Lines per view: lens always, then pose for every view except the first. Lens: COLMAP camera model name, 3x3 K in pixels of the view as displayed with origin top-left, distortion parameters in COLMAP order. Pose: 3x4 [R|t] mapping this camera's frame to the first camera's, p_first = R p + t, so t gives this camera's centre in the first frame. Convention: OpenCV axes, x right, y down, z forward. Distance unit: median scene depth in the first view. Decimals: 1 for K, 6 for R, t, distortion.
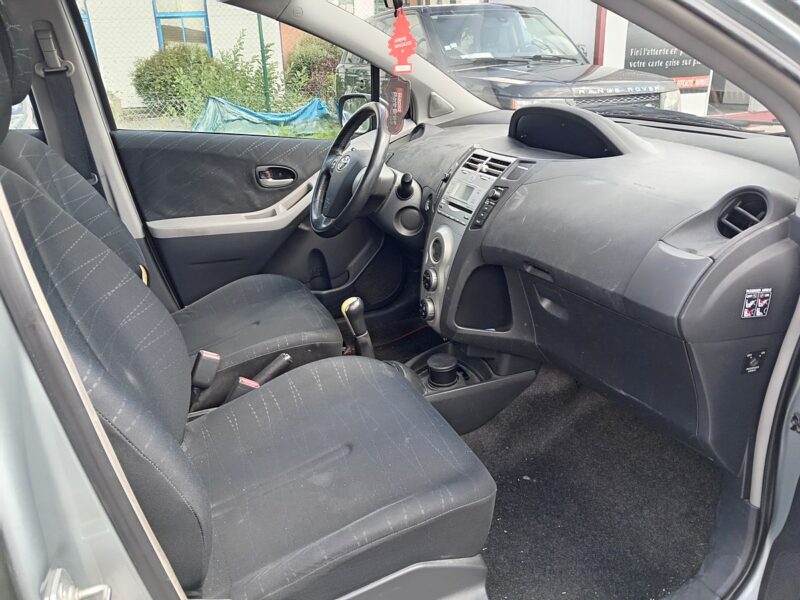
lens RADIAL K [[588.4, 0, 400.0], [0, 588.4, 300.0], [0, 0, 1]] dist [0.047127, -0.086695]
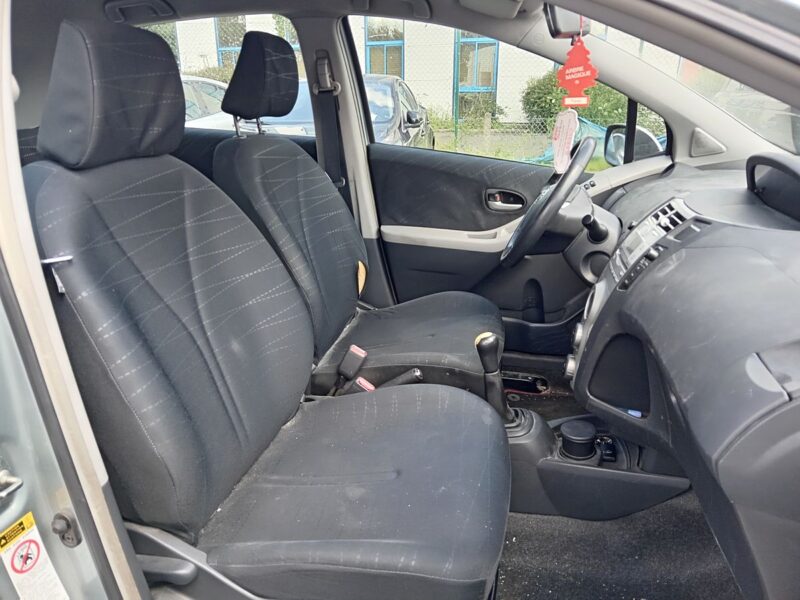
lens RADIAL K [[588.4, 0, 400.0], [0, 588.4, 300.0], [0, 0, 1]] dist [0.047127, -0.086695]
pose [[0.819291, 0.219388, -0.529746, 0.254572], [-0.235102, 0.971204, 0.038609, -0.050393], [0.522962, 0.092912, 0.847277, 0.088754]]
